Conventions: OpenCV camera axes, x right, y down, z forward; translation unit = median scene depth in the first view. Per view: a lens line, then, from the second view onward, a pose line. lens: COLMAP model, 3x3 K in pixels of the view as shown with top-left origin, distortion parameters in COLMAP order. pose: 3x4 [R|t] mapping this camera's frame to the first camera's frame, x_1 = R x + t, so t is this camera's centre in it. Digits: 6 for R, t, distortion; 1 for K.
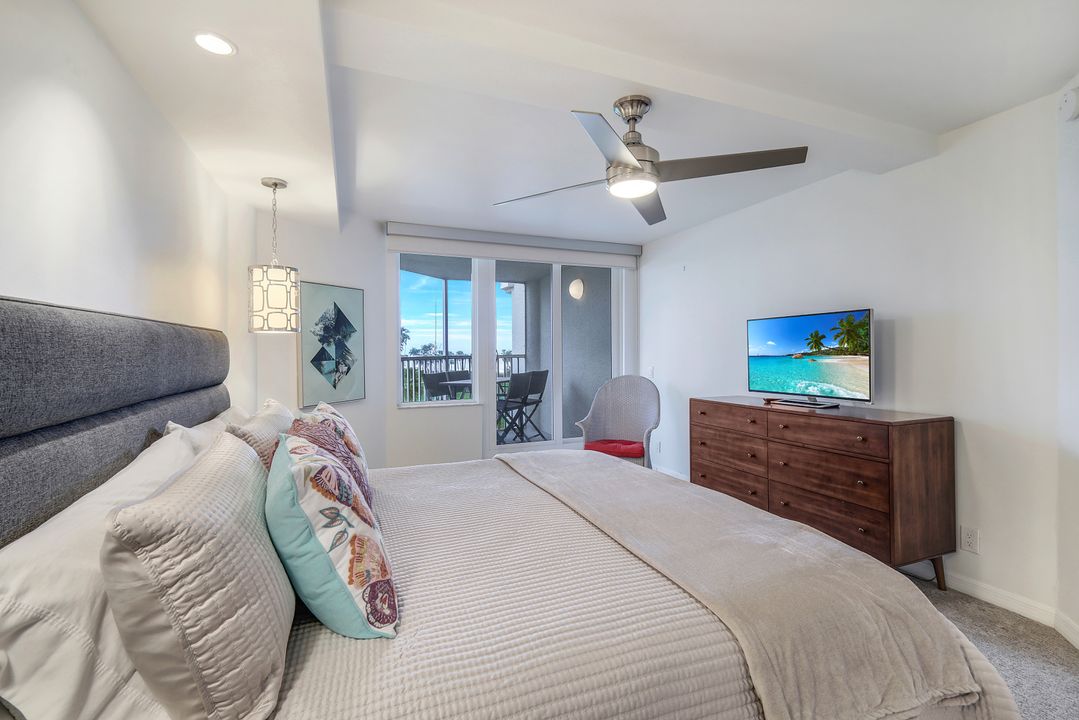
lens RADIAL K [[493.2, 0, 539.5], [0, 493.2, 360.0], [0, 0, 1]] dist [0.000989, 0.000048]
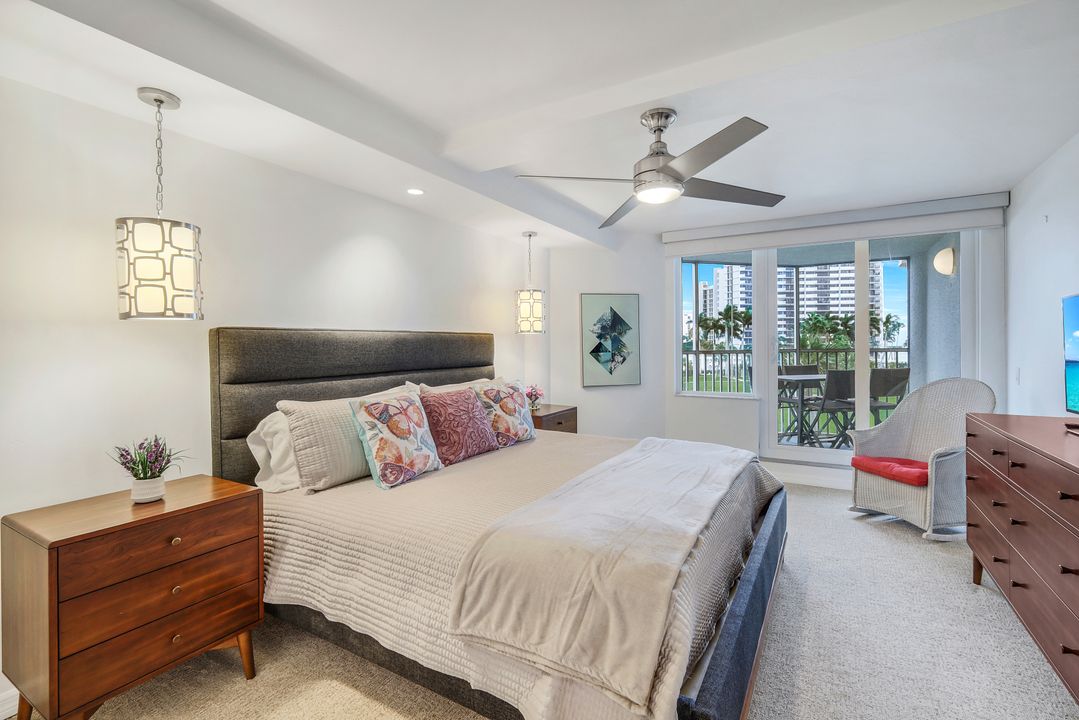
lens RADIAL K [[493.2, 0, 539.5], [0, 493.2, 360.0], [0, 0, 1]] dist [0.000989, 0.000048]
pose [[0.605323, 0.027150, -0.795517, 0.503107], [-0.011719, 0.999614, 0.025199, -0.009679], [0.795894, -0.005931, 0.605407, 0.081248]]
